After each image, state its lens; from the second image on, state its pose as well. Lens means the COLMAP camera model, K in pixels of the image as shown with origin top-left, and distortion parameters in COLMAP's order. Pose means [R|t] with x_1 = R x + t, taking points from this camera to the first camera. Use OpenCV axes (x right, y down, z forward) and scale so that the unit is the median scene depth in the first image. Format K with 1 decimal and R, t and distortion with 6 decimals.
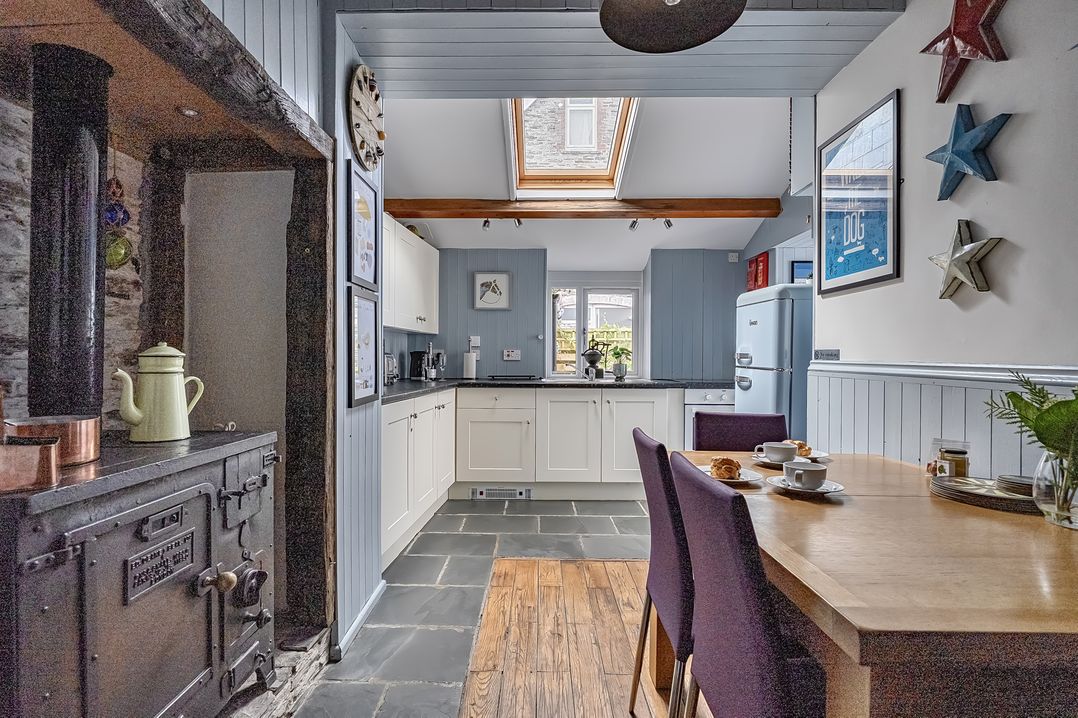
lens RADIAL K [[515.7, 0, 536.2], [0, 515.7, 358.6], [0, 0, 1]] dist [-0.005847, 0.000011]
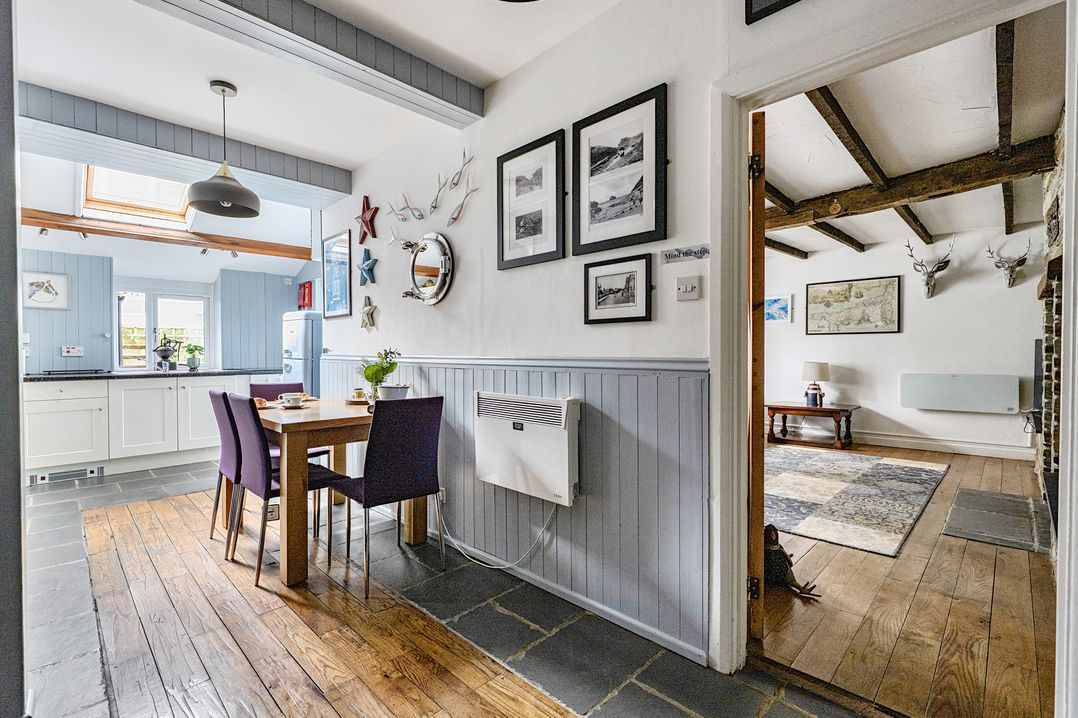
lens RADIAL K [[469.9, 0, 529.2], [0, 469.9, 358.7], [0, 0, 1]] dist [-0.004164, 0.000577]
pose [[0.700496, -0.018414, 0.713419, -0.110733], [0.007735, 0.999804, 0.018211, -0.002934], [-0.713615, -0.007238, 0.700501, -0.537336]]
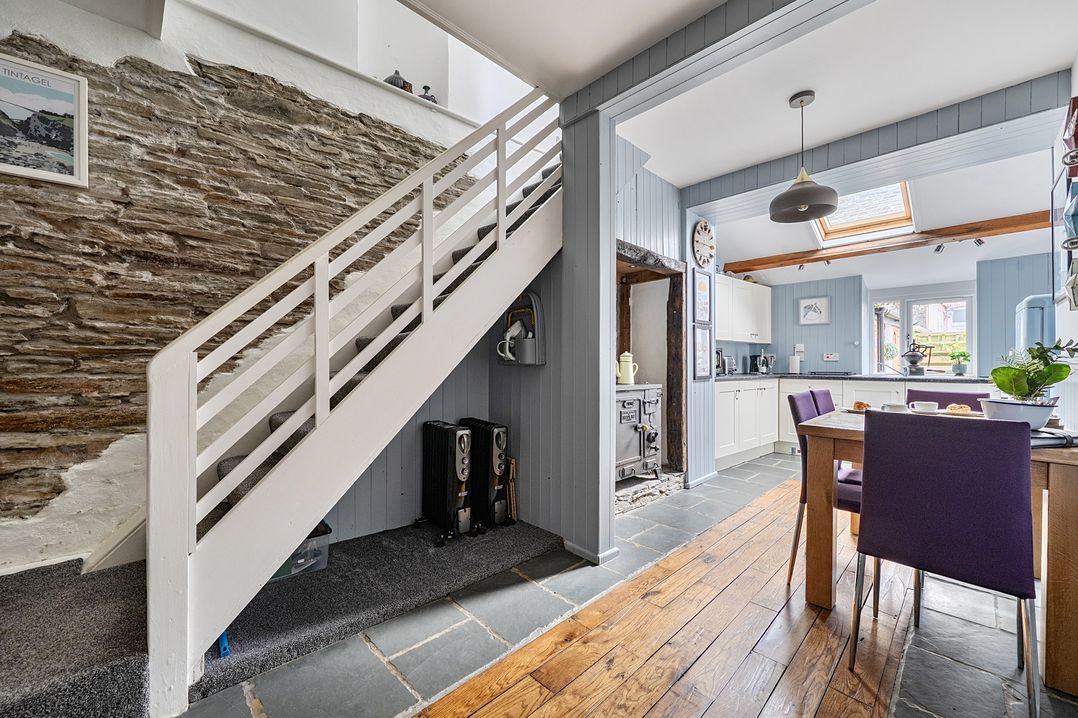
lens RADIAL K [[425.5, 0, 540.9], [0, 425.5, 361.5], [0, 0, 1]] dist [-0.002538, -0.000870]
pose [[0.711119, -0.004054, -0.703060, 0.280836], [-0.000871, 0.999978, -0.006647, 0.018915], [0.703071, 0.005340, 0.711099, -0.472262]]
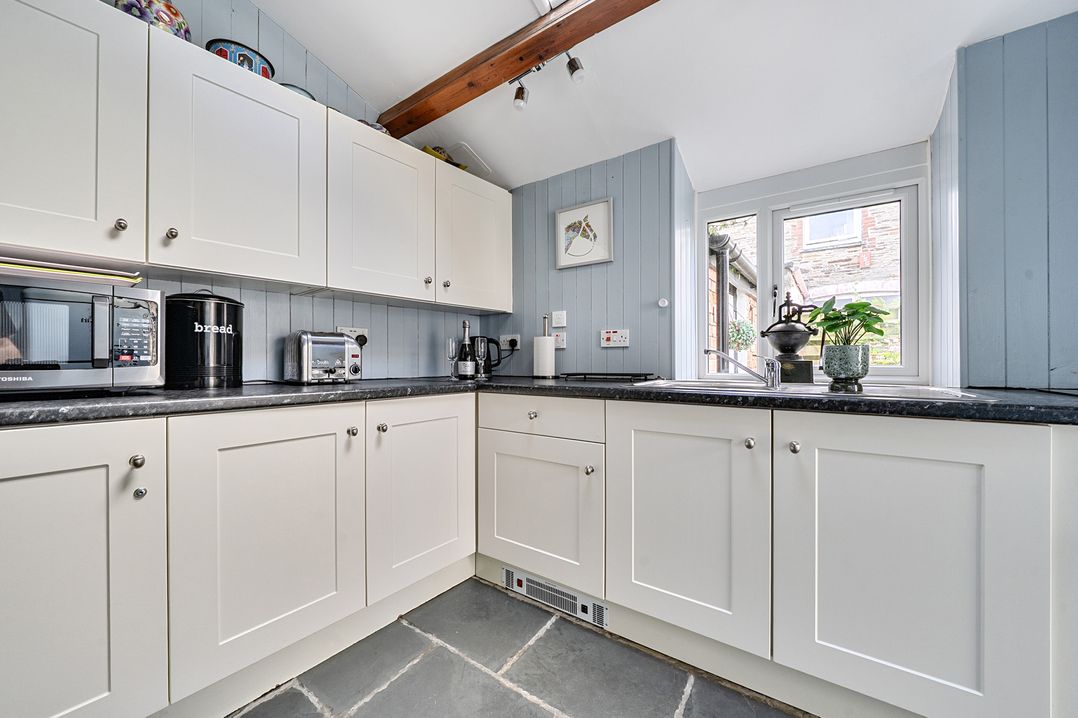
lens RADIAL K [[390.0, 0, 522.3], [0, 390.0, 360.1], [0, 0, 1]] dist [-0.006707, -0.000182]
pose [[0.813736, -0.006711, -0.581196, 0.178143], [0.003027, 0.999969, -0.007309, 0.029660], [0.581227, 0.004188, 0.813731, 0.829517]]
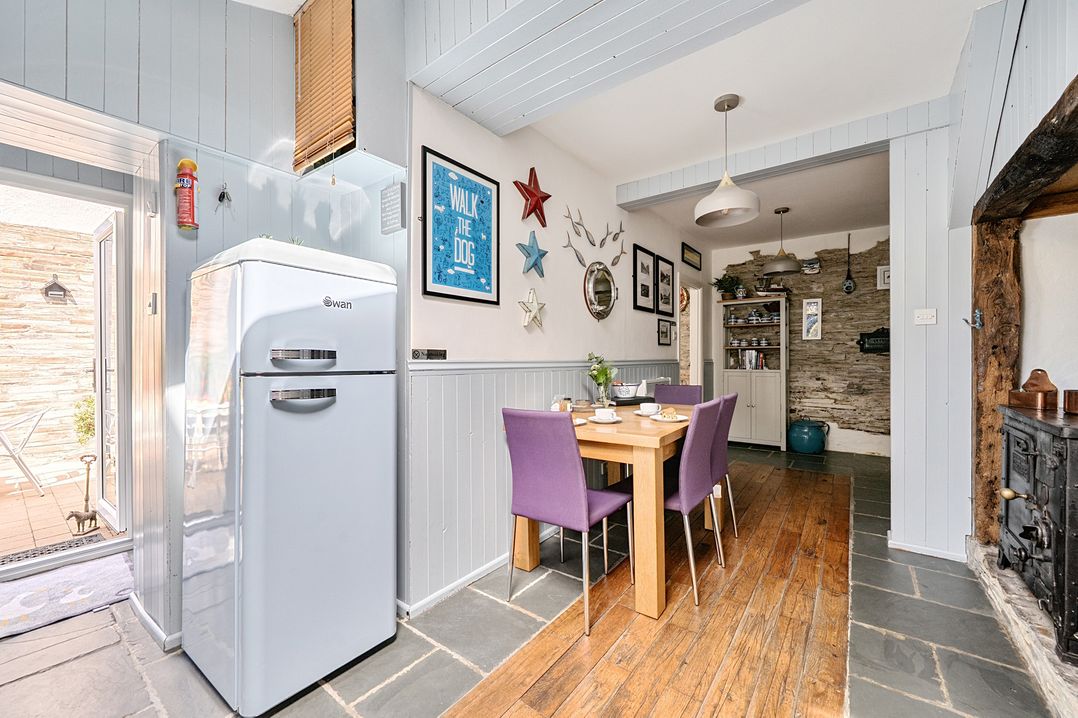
lens RADIAL K [[425.5, 0, 552.3], [0, 425.5, 359.2], [0, 0, 1]] dist [-0.002538, -0.000870]
pose [[-0.815488, -0.004424, 0.578757, -0.096474], [-0.000378, 0.999975, 0.007111, -0.002610], [-0.578773, 0.005580, -0.815469, 1.107598]]
